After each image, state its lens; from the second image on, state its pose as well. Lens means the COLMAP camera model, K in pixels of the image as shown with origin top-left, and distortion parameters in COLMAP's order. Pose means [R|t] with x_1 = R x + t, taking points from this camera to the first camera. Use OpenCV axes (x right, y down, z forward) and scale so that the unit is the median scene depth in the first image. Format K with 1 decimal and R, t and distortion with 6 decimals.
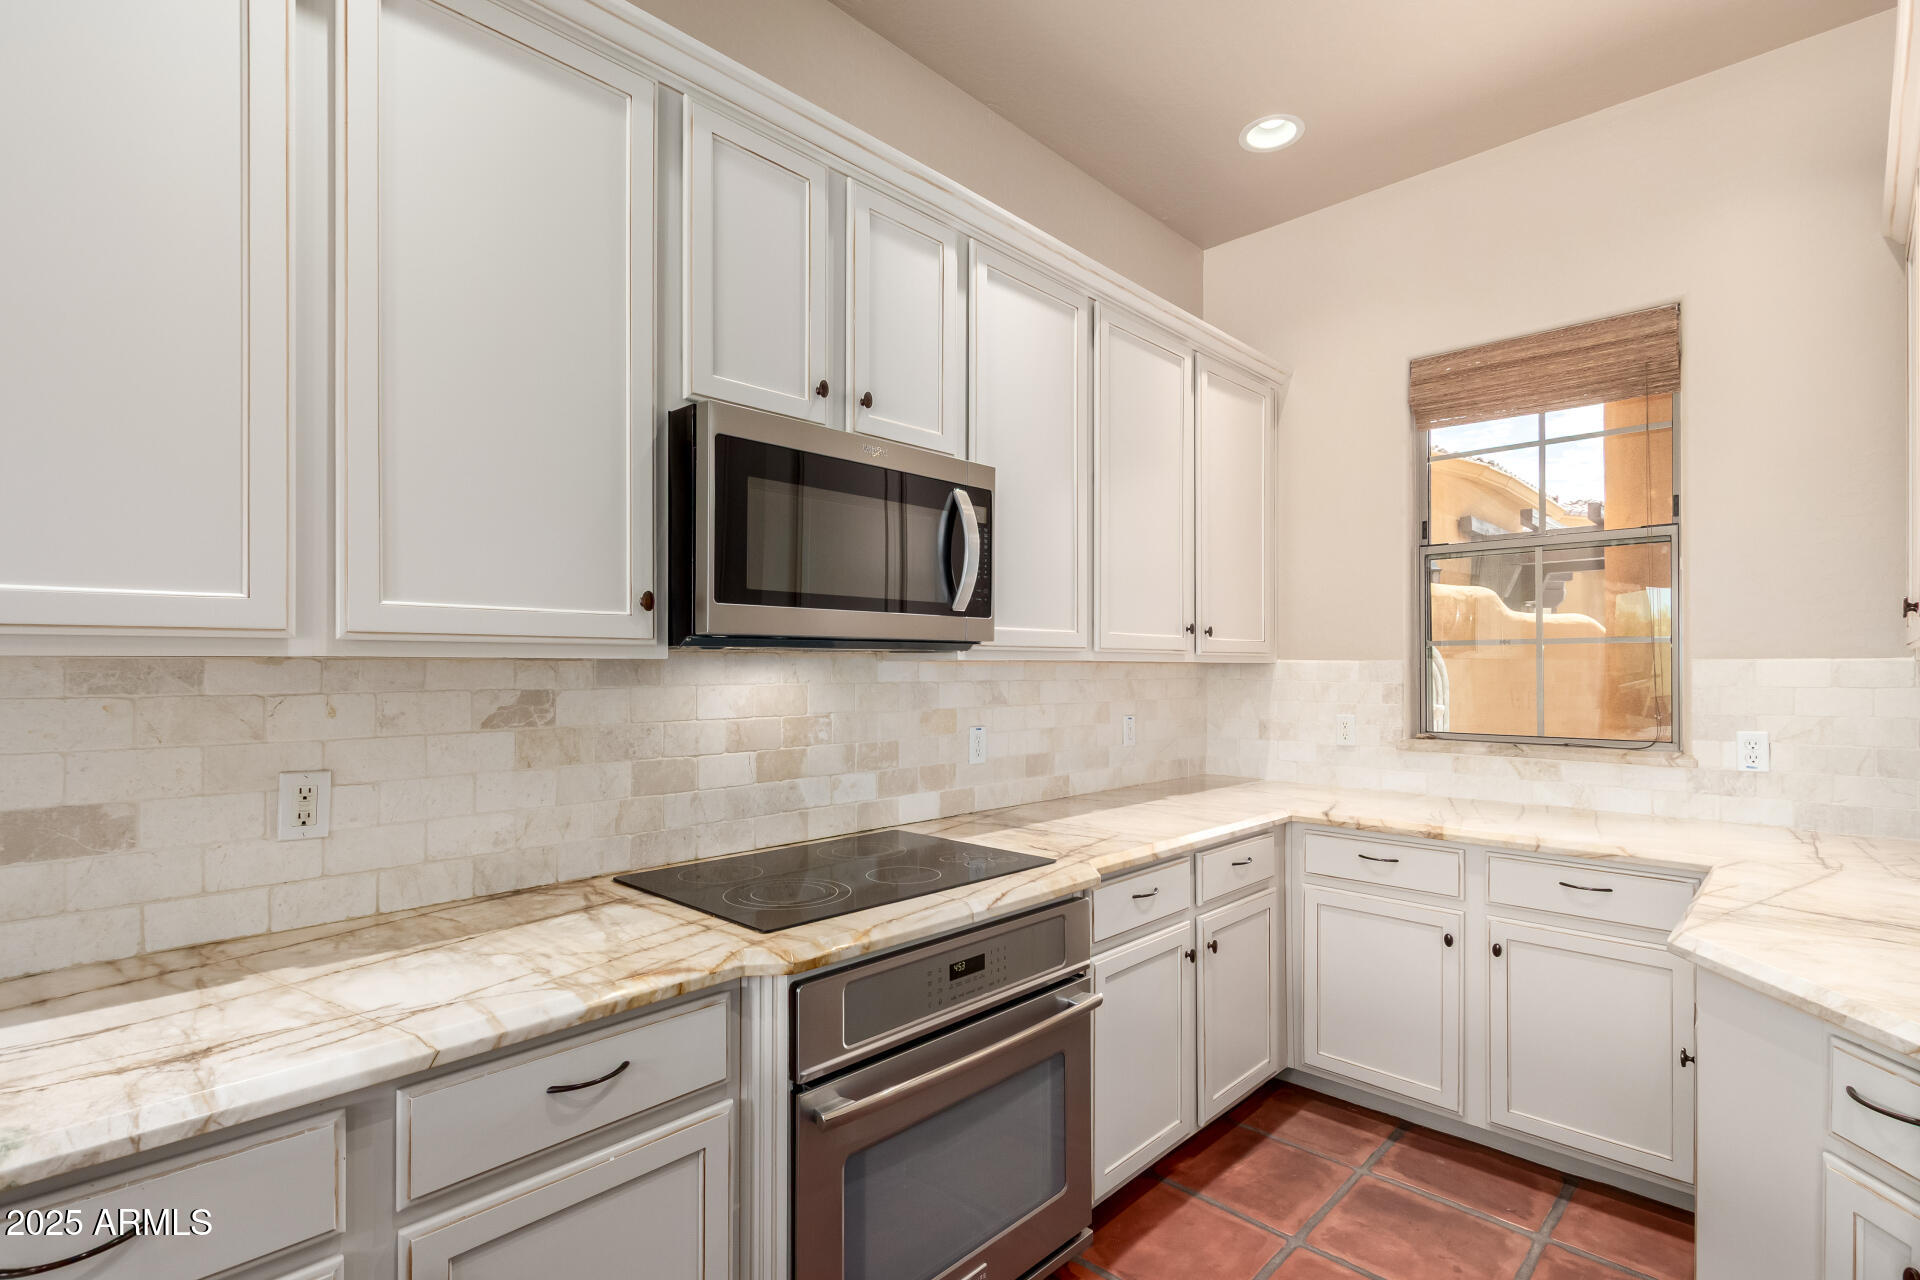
lens RADIAL K [[906.5, 0, 965.7], [0, 906.5, 664.1], [0, 0, 1]] dist [0.004587, 0.000627]
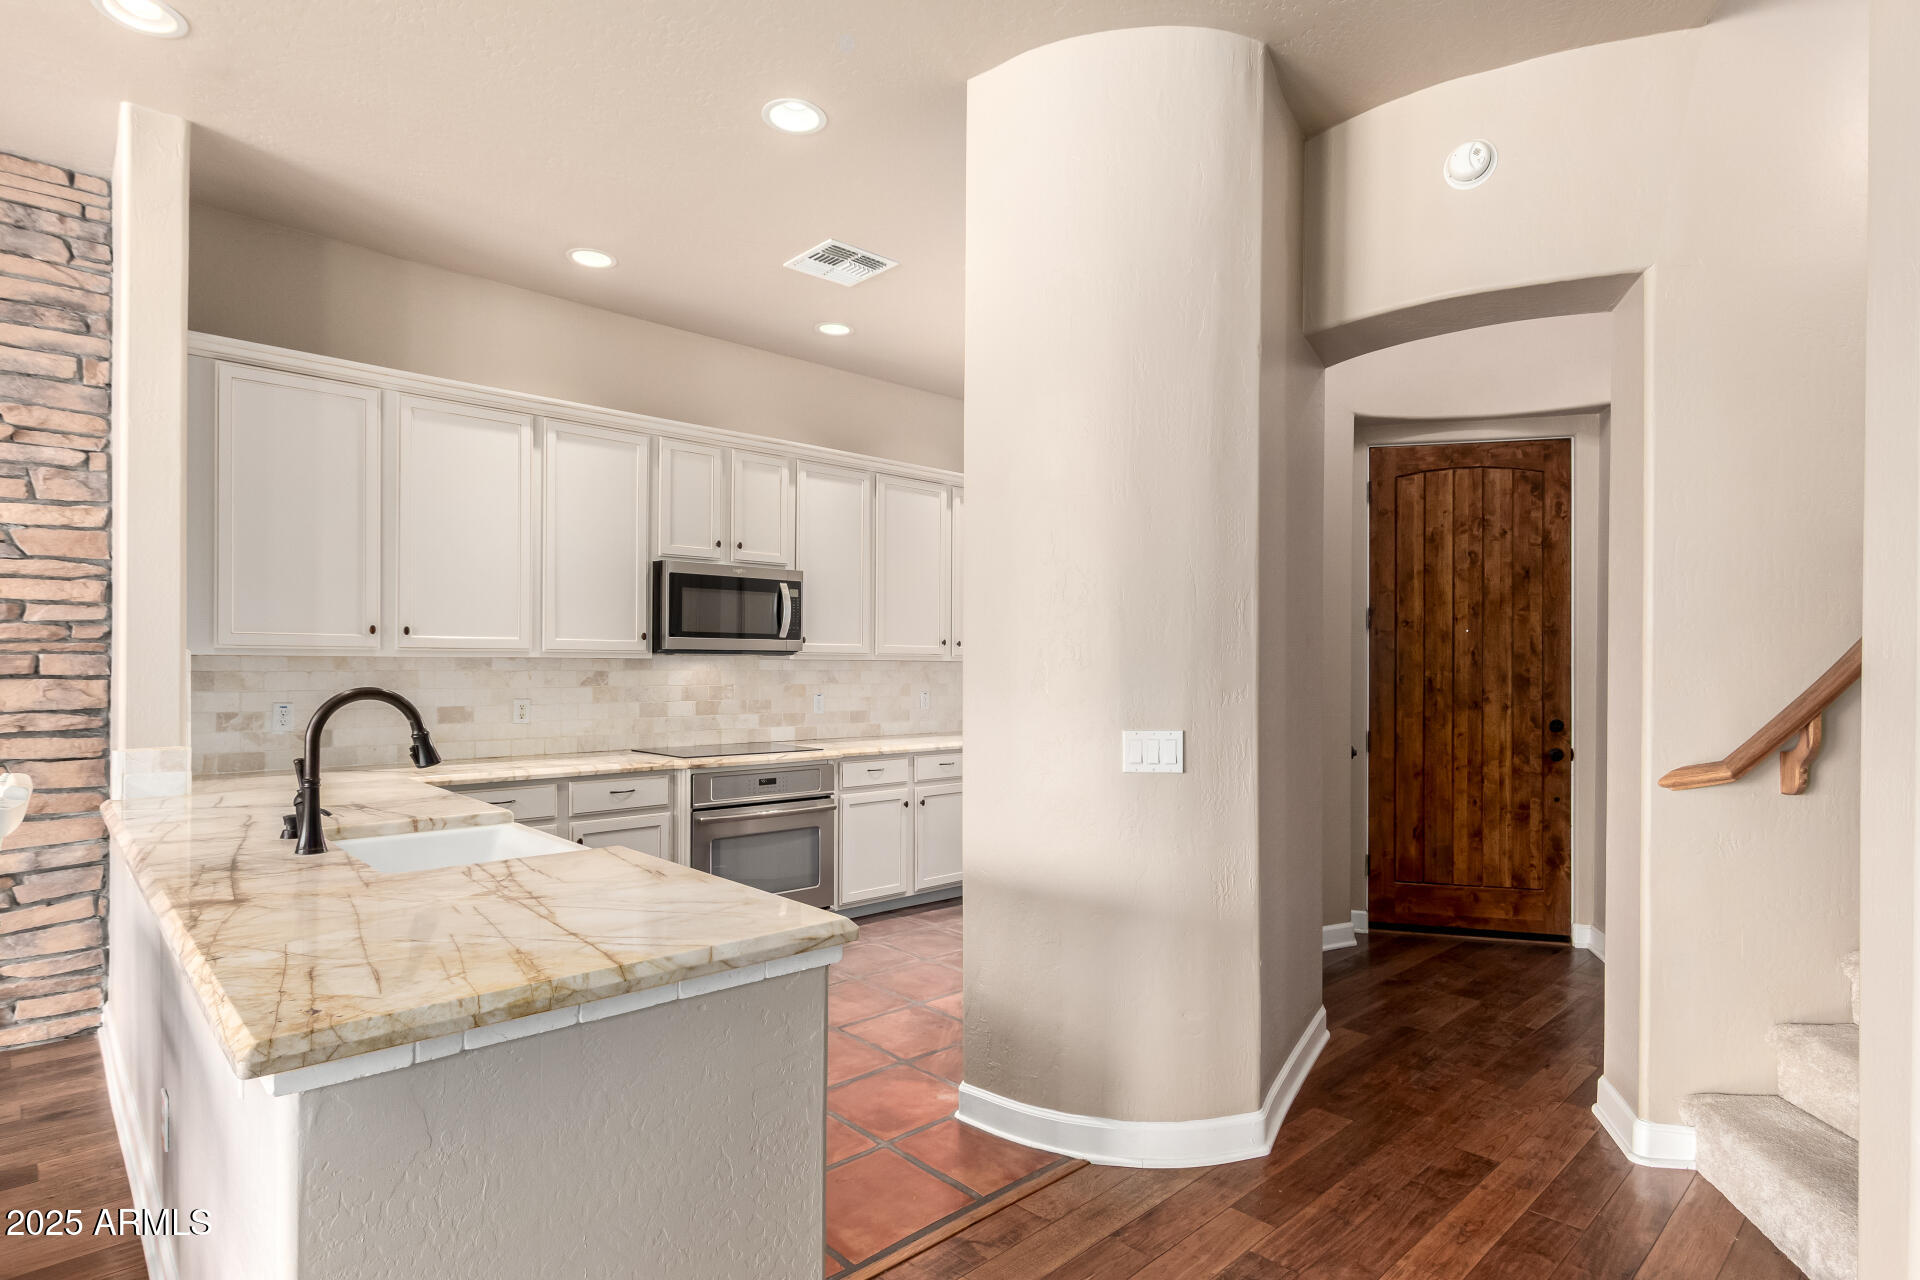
lens RADIAL K [[989.7, 0, 934.4], [0, 989.7, 664.5], [0, 0, 1]] dist [0.000077, -0.000146]
pose [[0.996803, 0.005307, -0.079718, 0.520119], [-0.005096, 0.999983, 0.002853, -0.000739], [0.079732, -0.002437, 0.996813, -1.299171]]
